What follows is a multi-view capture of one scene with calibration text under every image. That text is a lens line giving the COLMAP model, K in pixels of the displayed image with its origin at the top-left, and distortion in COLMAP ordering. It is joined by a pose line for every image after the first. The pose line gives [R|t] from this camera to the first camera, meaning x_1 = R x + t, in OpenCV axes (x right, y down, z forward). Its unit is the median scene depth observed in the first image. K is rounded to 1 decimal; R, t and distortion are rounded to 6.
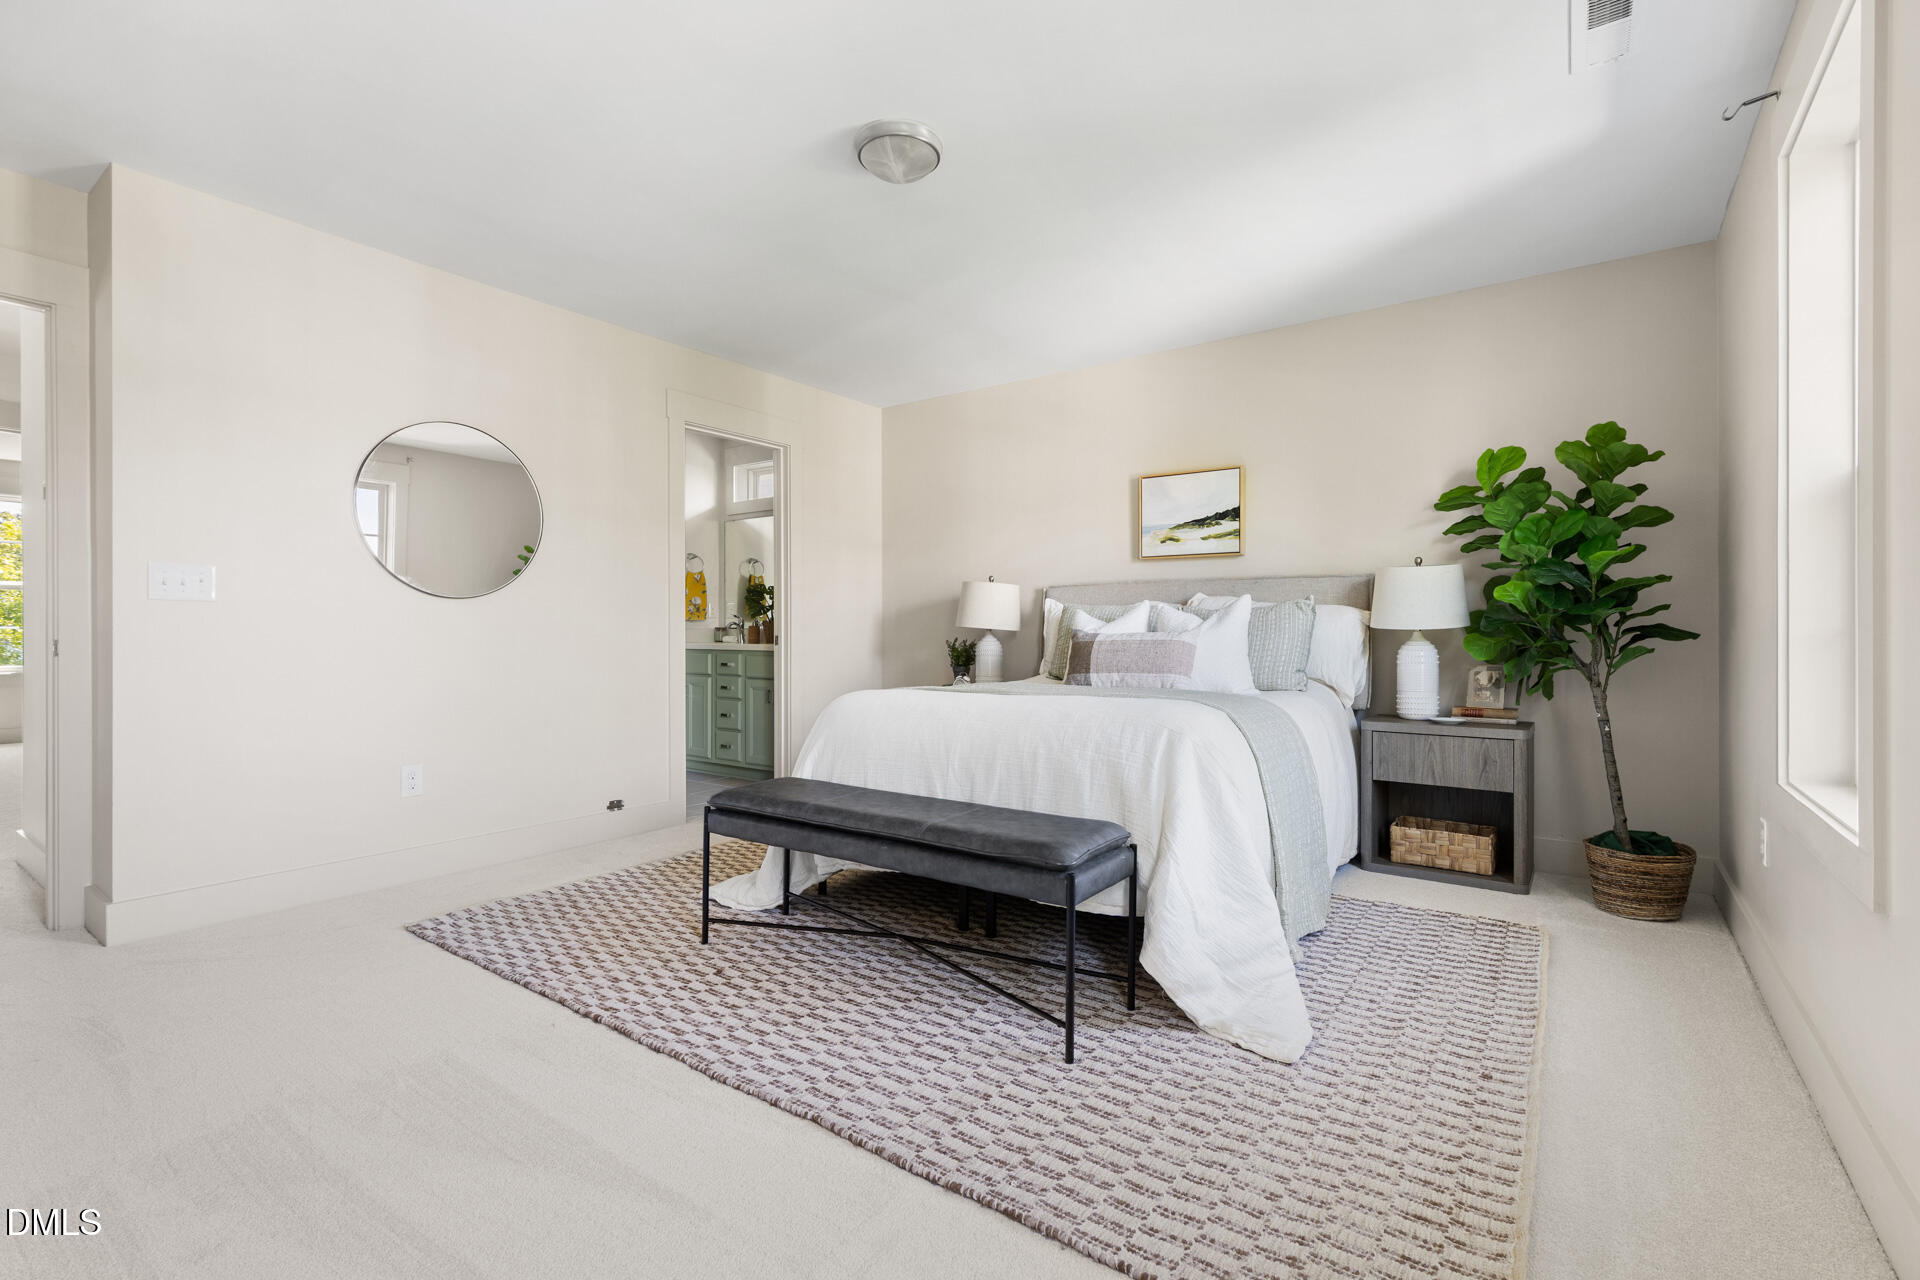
lens RADIAL K [[855.4, 0, 971.2], [0, 855.4, 605.7], [0, 0, 1]] dist [0.016469, -0.000017]
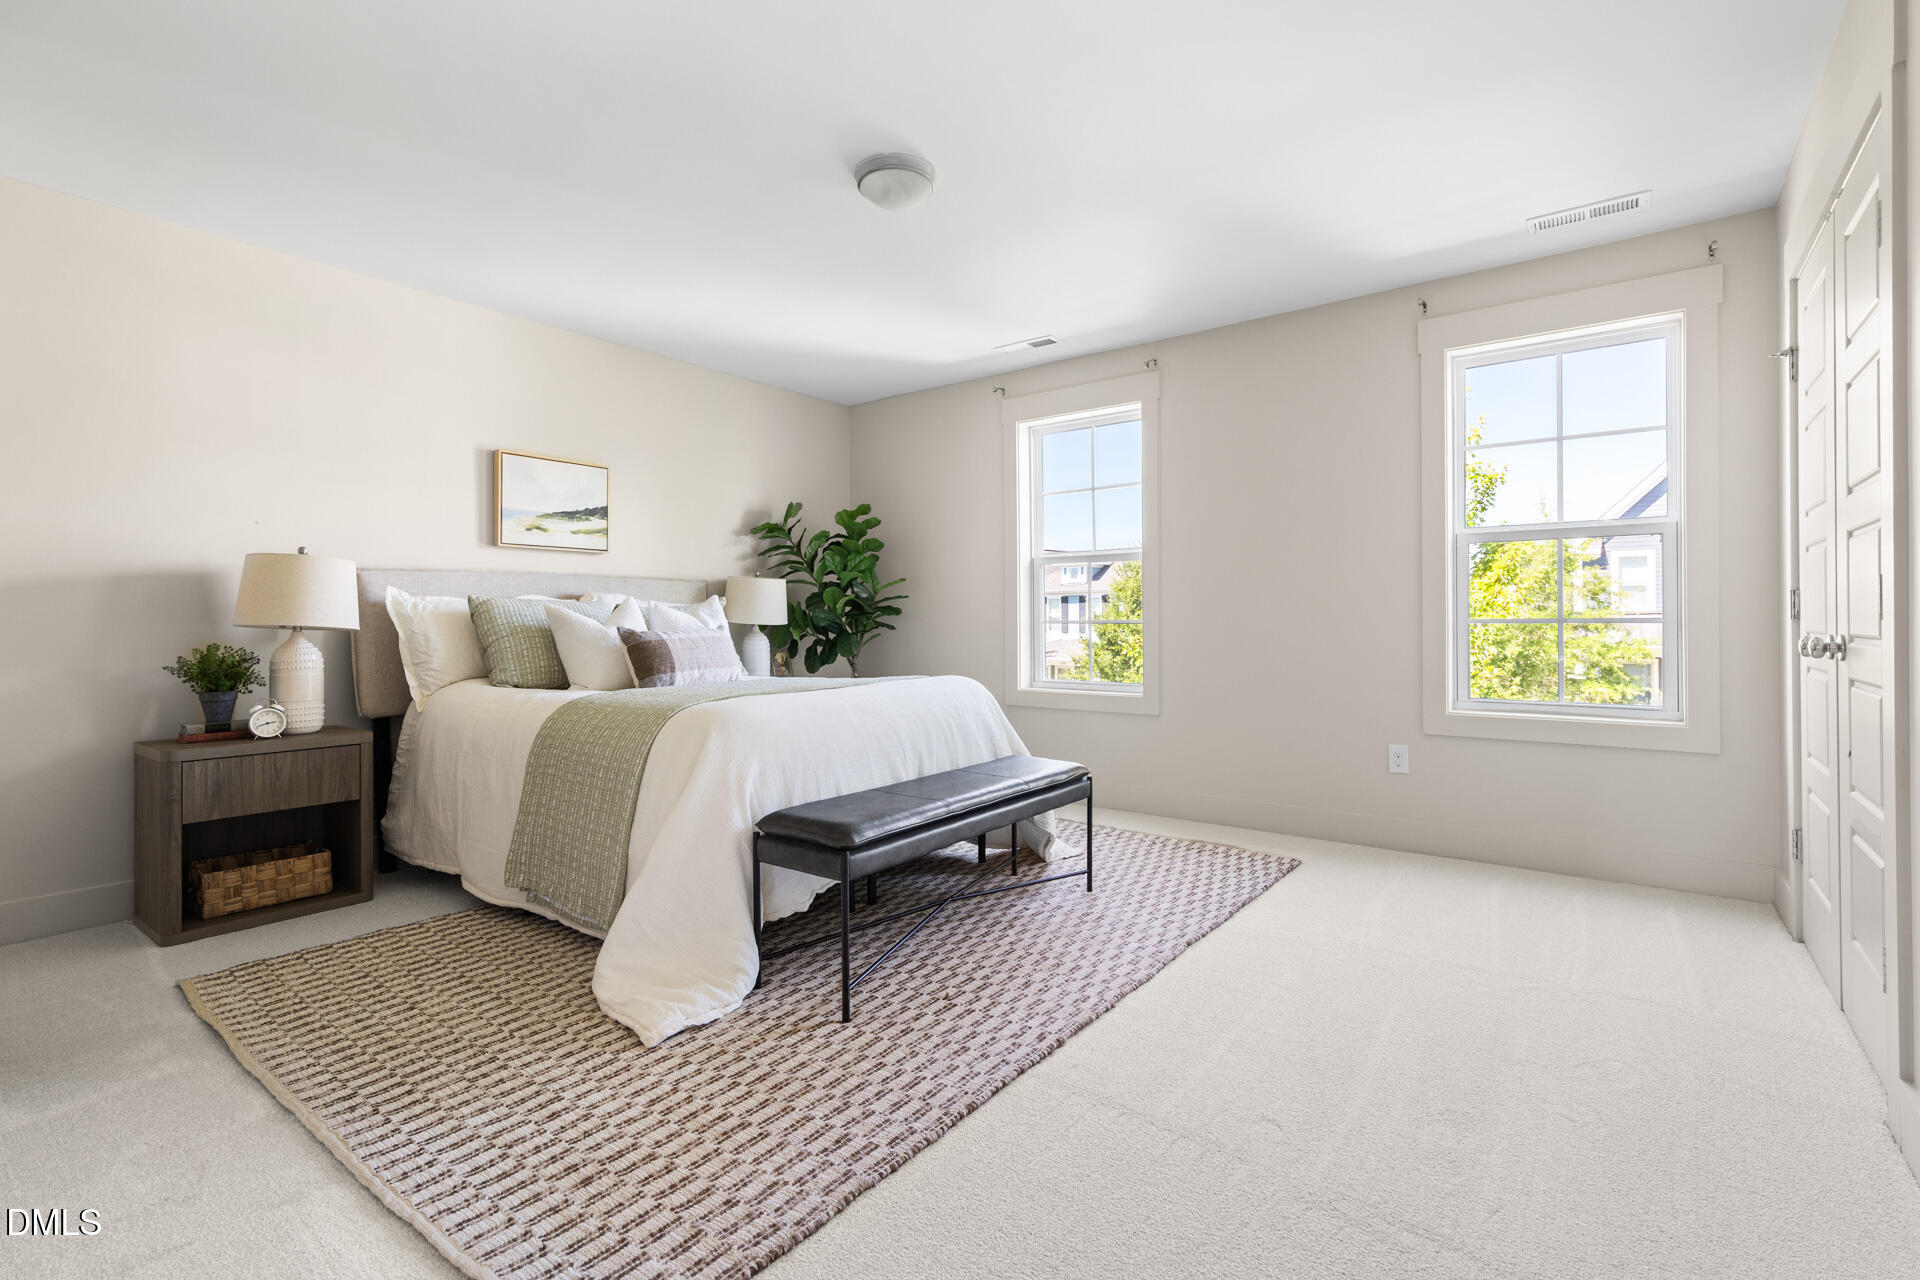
lens RADIAL K [[866.8, 0, 966.3], [0, 866.8, 618.3], [0, 0, 1]] dist [0.009086, -0.000280]
pose [[0.032823, 0.006915, 0.999437, -1.024165], [-0.009499, 0.999933, -0.006607, 0.028530], [-0.999416, -0.009277, 0.032887, 0.808562]]
